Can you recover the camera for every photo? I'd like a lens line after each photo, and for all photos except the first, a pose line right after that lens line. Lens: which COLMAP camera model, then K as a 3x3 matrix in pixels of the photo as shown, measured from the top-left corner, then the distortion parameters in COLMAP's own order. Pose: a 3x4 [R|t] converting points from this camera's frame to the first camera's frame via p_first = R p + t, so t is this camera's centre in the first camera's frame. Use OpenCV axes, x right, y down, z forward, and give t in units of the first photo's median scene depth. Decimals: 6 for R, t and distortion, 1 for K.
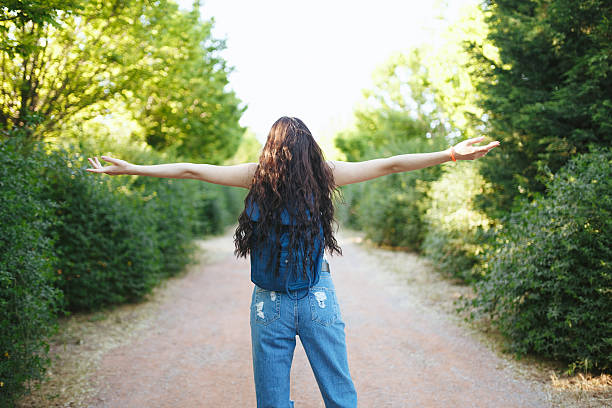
lens RADIAL K [[1002.9, 0, 306.0], [0, 1002.9, 204.0], [0, 0, 1]] dist [-0.043710, -0.179480]
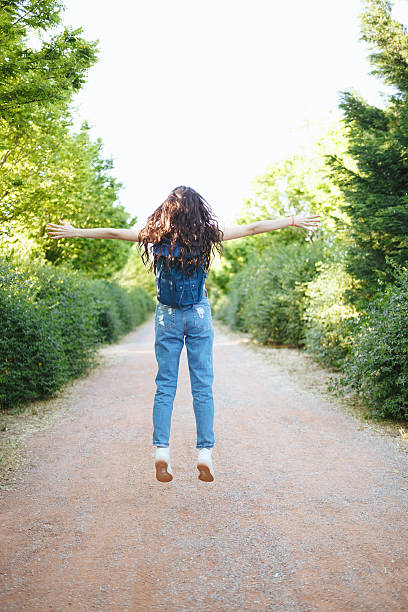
lens RADIAL K [[1002.9, 0, 204.0], [0, 1002.9, 306.0], [0, 0, 1]] dist [-0.043710, -0.179480]
pose [[0.998964, -0.044593, 0.009055, 0.000762], [0.044665, 0.998971, -0.007863, 0.010146], [-0.008695, 0.008259, 0.999928, -0.121024]]
